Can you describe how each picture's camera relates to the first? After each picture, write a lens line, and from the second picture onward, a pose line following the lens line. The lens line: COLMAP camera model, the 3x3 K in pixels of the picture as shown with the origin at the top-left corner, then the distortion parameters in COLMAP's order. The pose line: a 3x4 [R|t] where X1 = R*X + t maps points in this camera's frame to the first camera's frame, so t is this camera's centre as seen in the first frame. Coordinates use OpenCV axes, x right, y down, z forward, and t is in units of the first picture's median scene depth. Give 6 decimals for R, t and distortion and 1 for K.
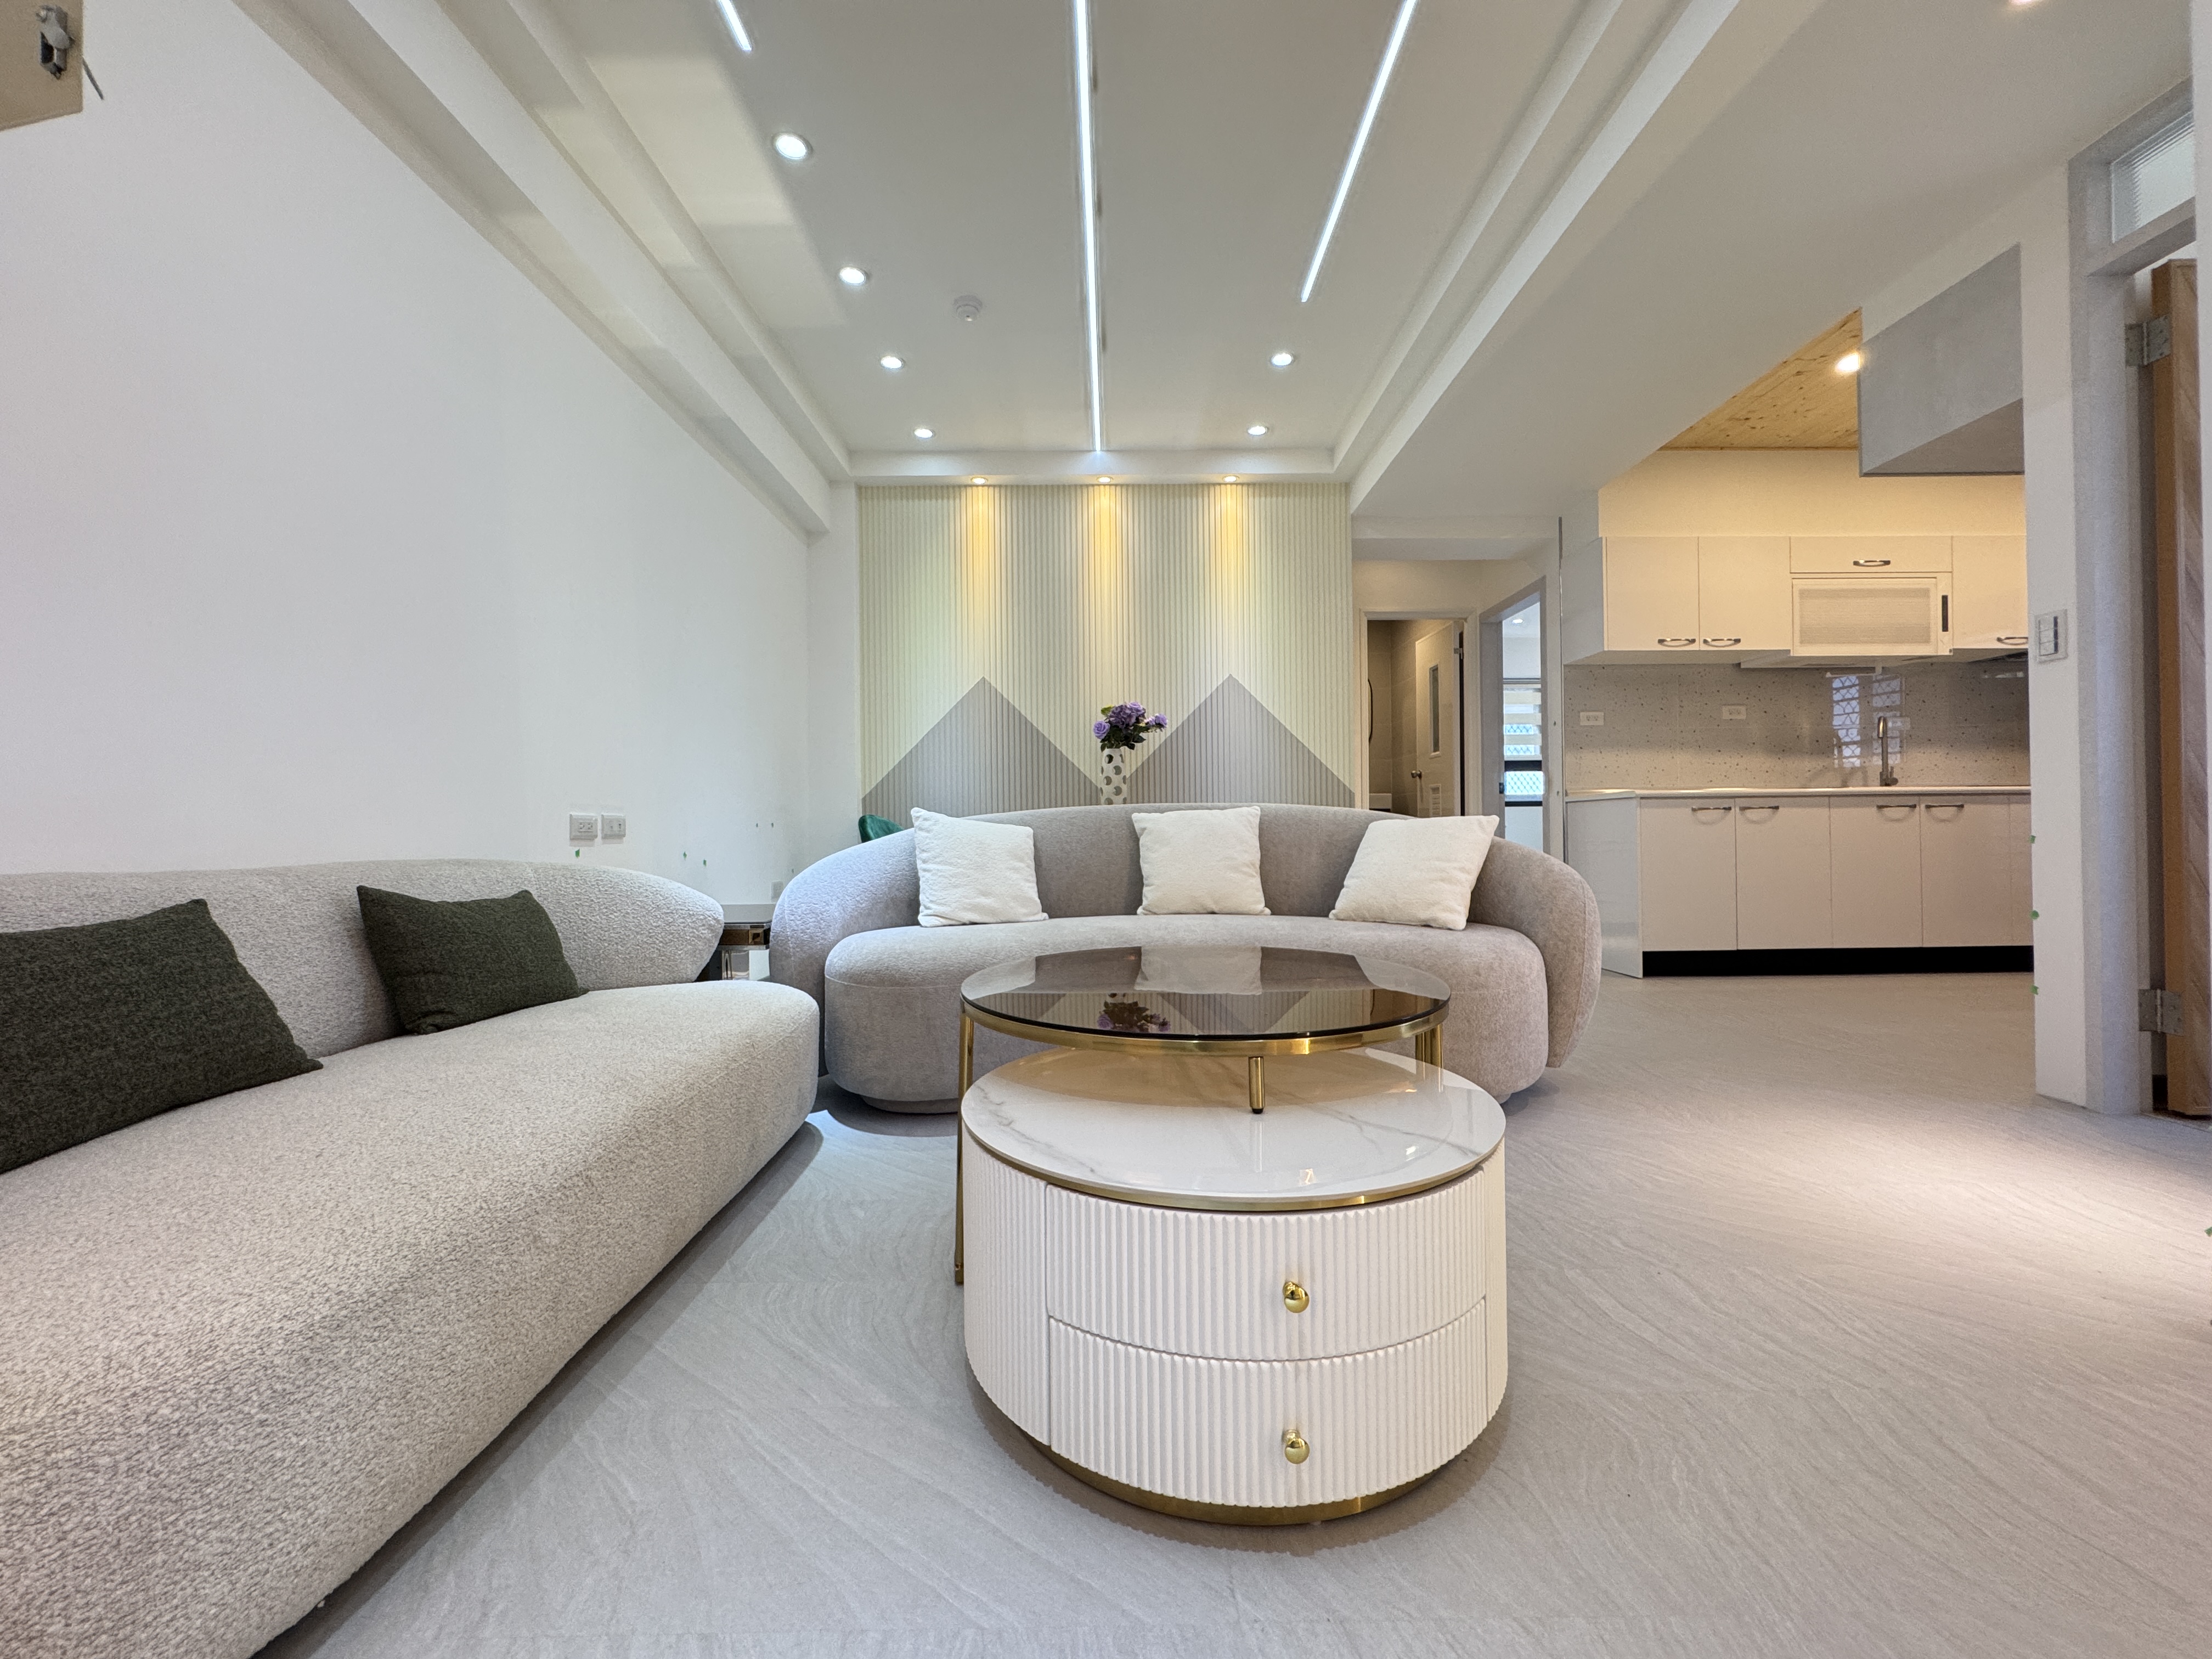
lens RADIAL K [[891.8, 0, 1098.6], [0, 891.8, 827.1], [0, 0, 1]] dist [0.000260, 0.000148]
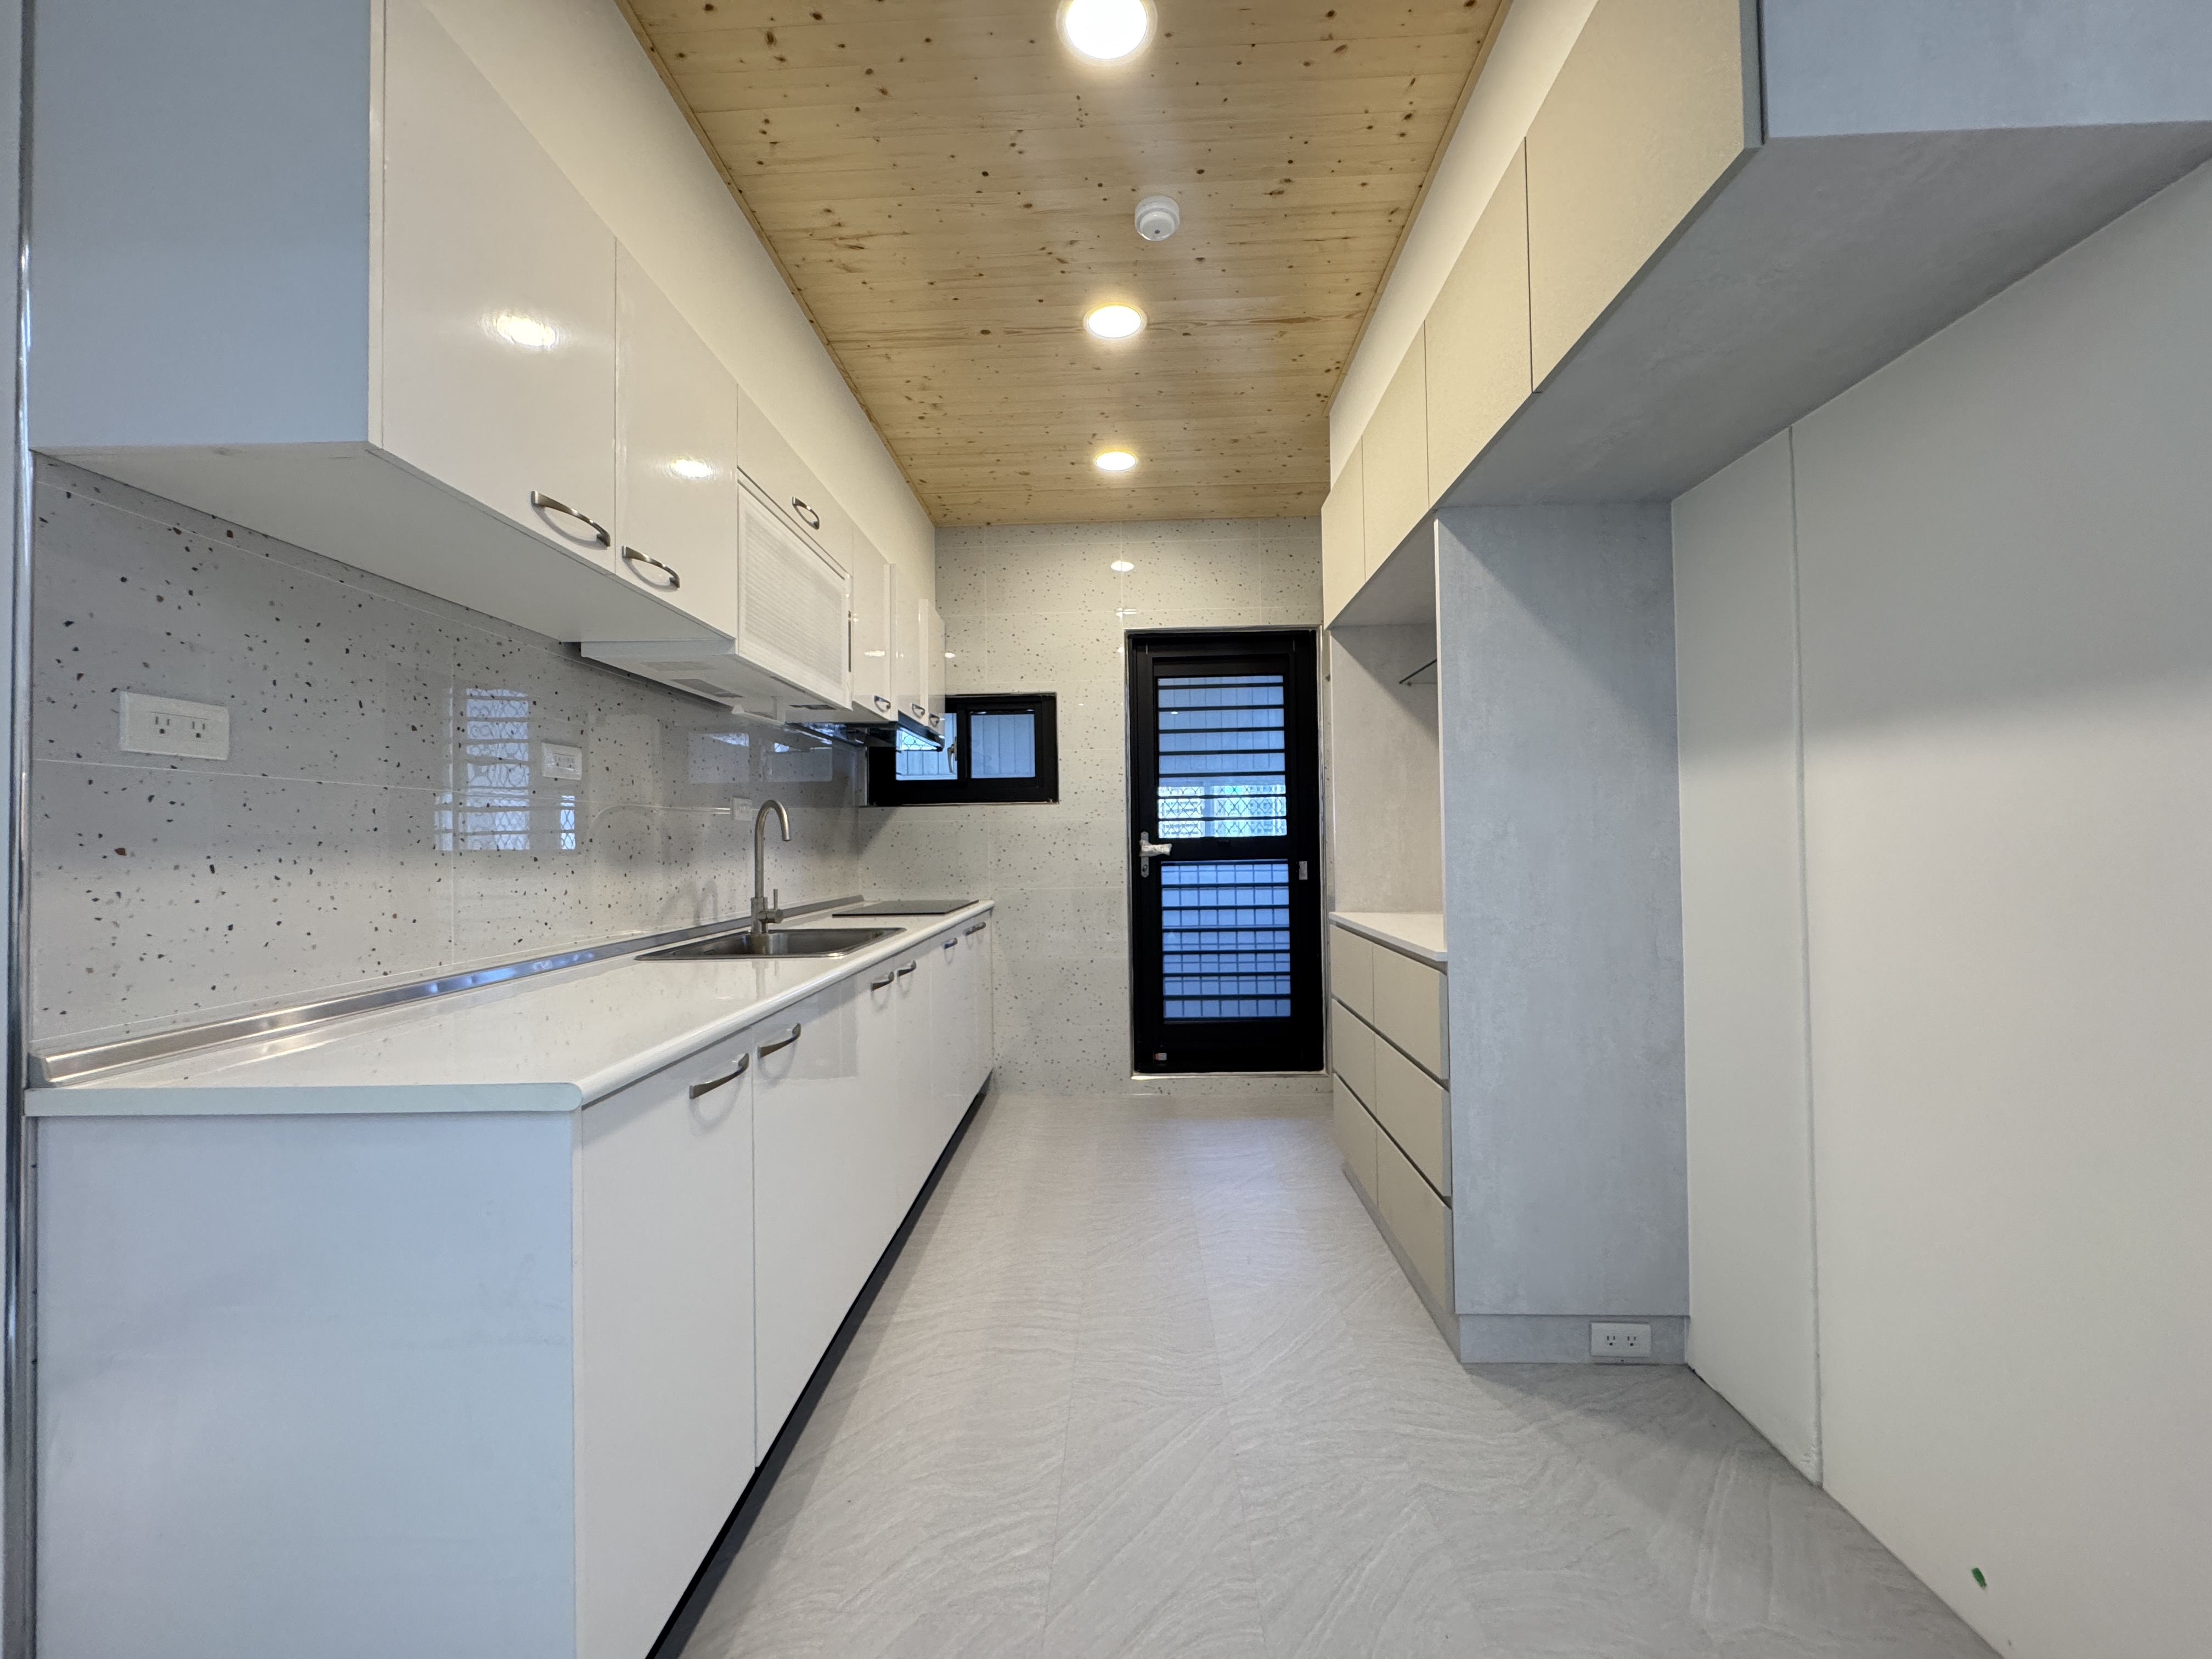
lens RADIAL K [[891.8, 0, 1105.9], [0, 891.8, 830.6], [0, 0, 1]] dist [0.000260, 0.000148]
pose [[0.039304, 0.024851, 0.998918, 0.326639], [0.014255, 0.999575, -0.025428, -0.085309], [-0.999126, 0.015239, 0.038933, 0.746221]]
